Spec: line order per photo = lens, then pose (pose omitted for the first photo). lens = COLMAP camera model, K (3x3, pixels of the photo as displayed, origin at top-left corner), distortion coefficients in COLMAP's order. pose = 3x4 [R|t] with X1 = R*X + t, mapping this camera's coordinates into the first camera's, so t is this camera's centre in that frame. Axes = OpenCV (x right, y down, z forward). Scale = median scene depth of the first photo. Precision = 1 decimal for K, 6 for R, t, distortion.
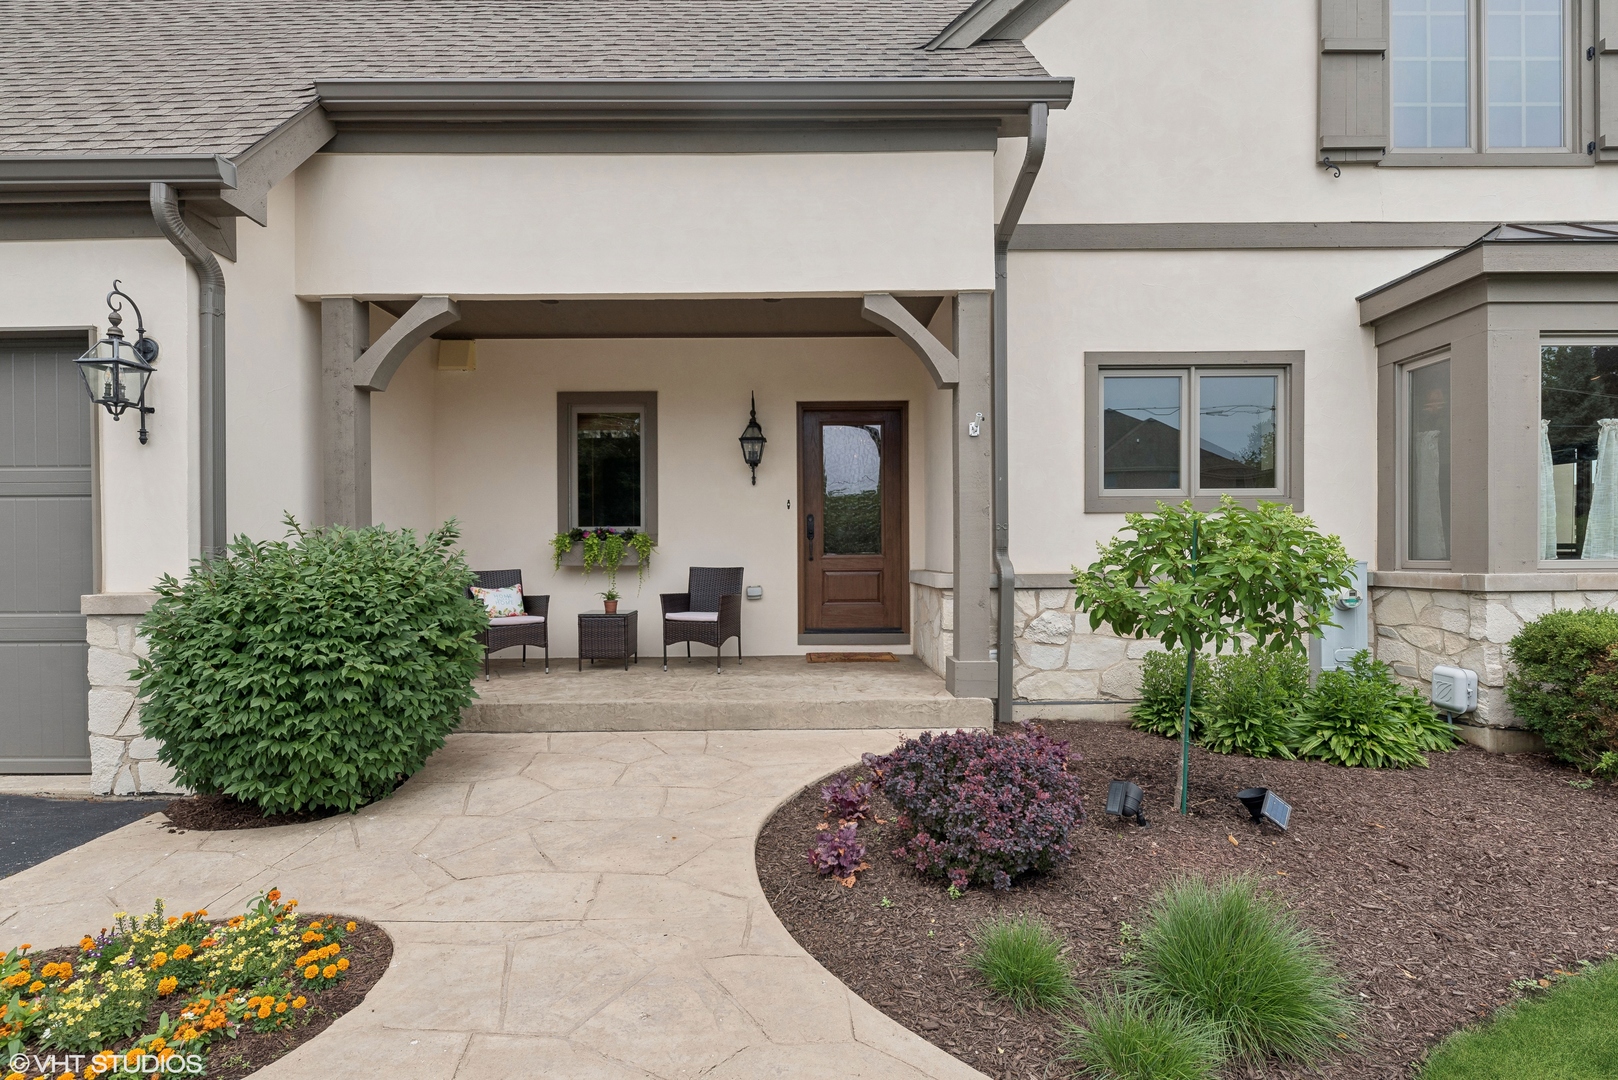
lens RADIAL K [[840.0, 0, 808.7], [0, 840.0, 561.1], [0, 0, 1]] dist [0.002404, 0.001072]
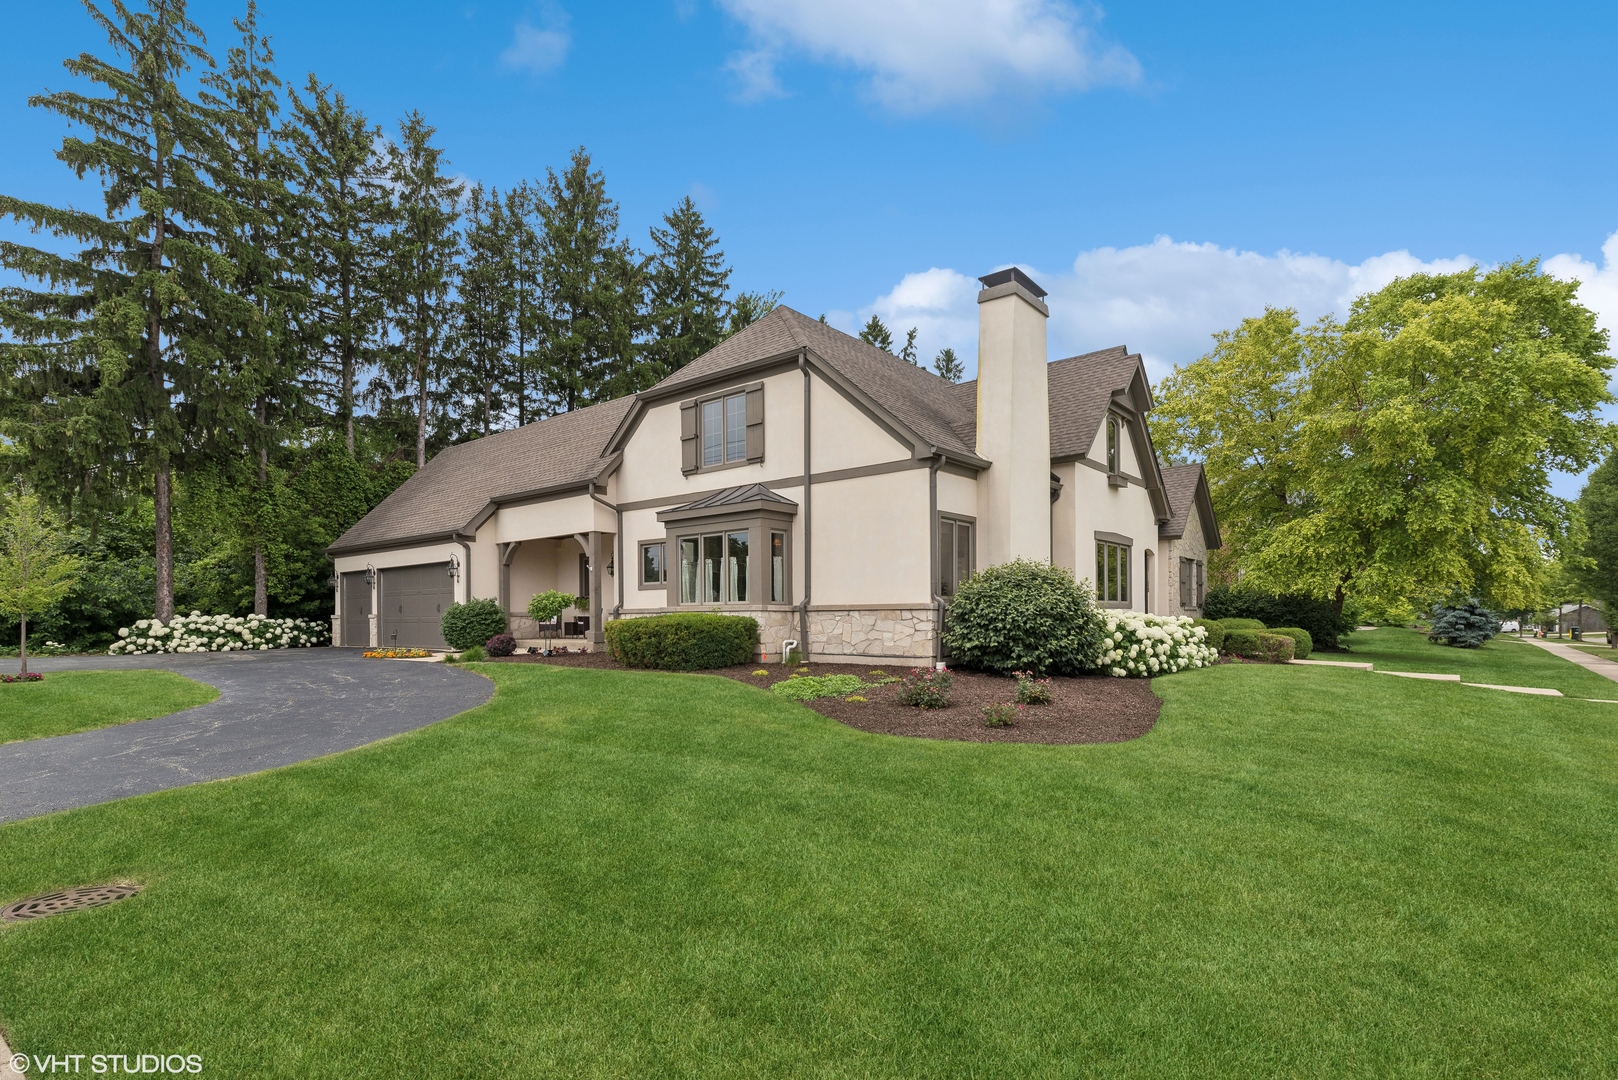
lens RADIAL K [[840.0, 0, 808.7], [0, 840.0, 561.1], [0, 0, 1]] dist [0.002404, 0.001072]
pose [[0.741509, -0.044925, -0.669438, 3.042963], [-0.000981, 0.997682, -0.068040, 0.052178], [0.670943, 0.051109, 0.739746, -0.956253]]
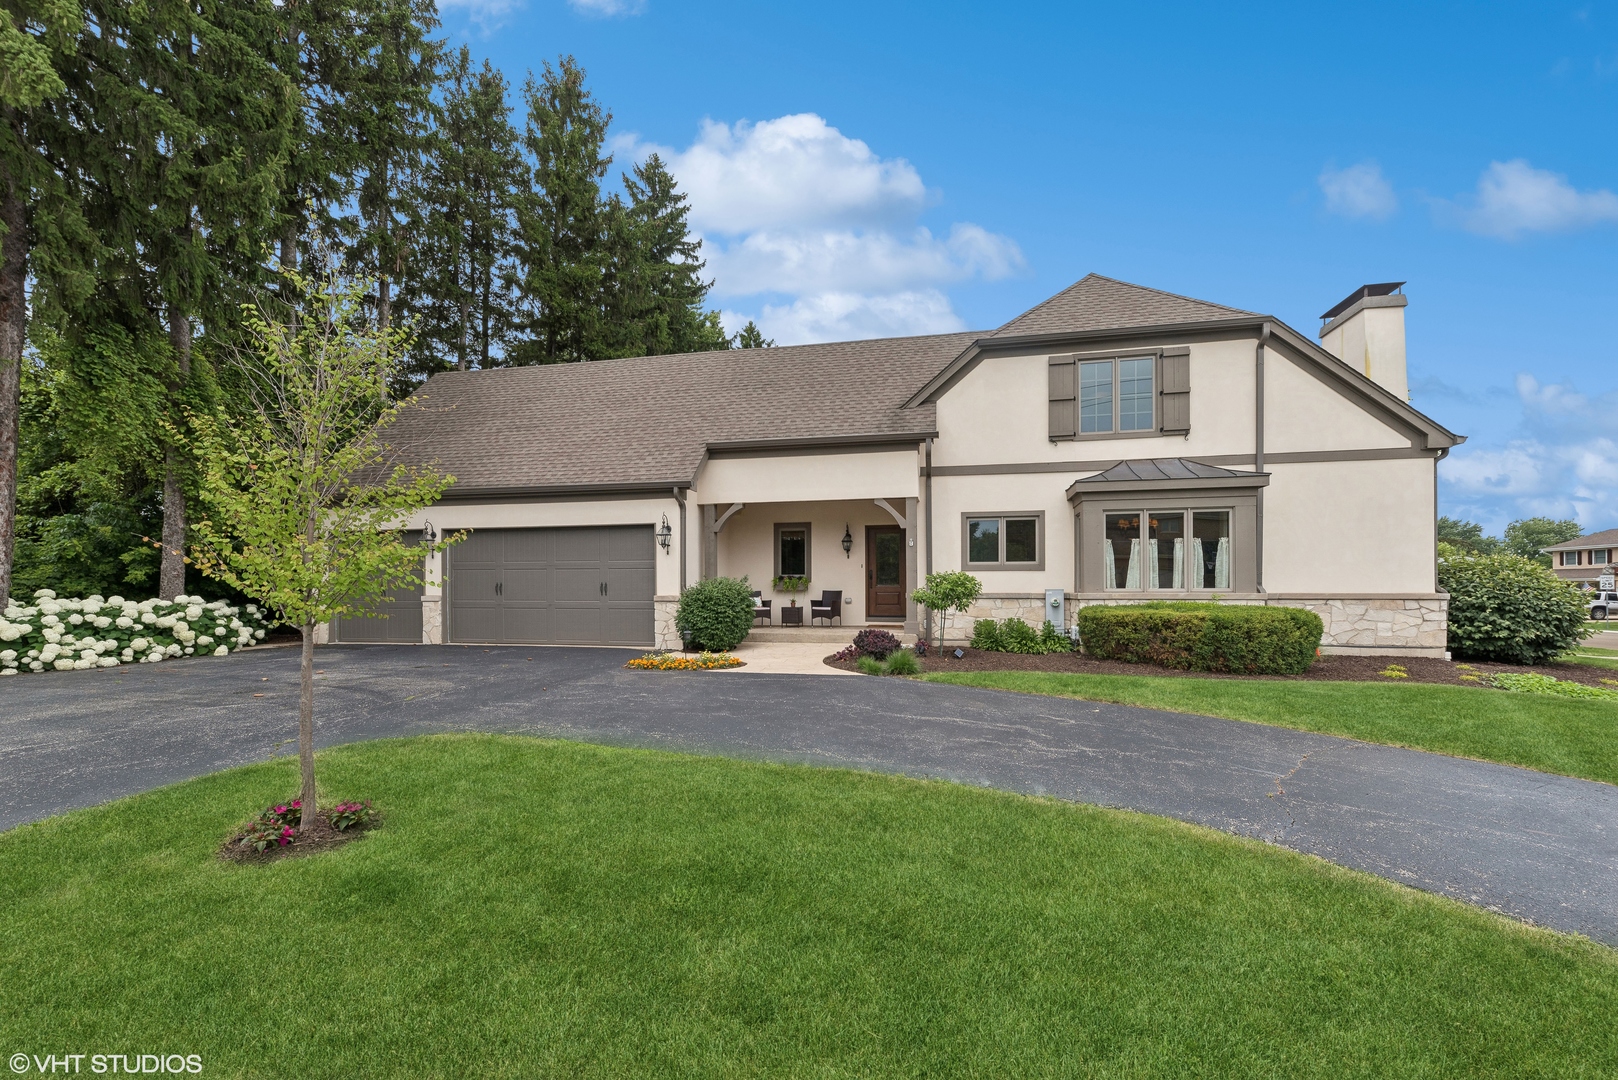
lens RADIAL K [[619.5, 0, 807.8], [0, 619.5, 569.1], [0, 0, 1]] dist [0.001302, 0.000023]
pose [[0.975820, -0.003125, -0.218555, 0.285444], [-0.004719, 0.999363, -0.035361, 0.011212], [0.218527, 0.035537, 0.975184, -1.085822]]
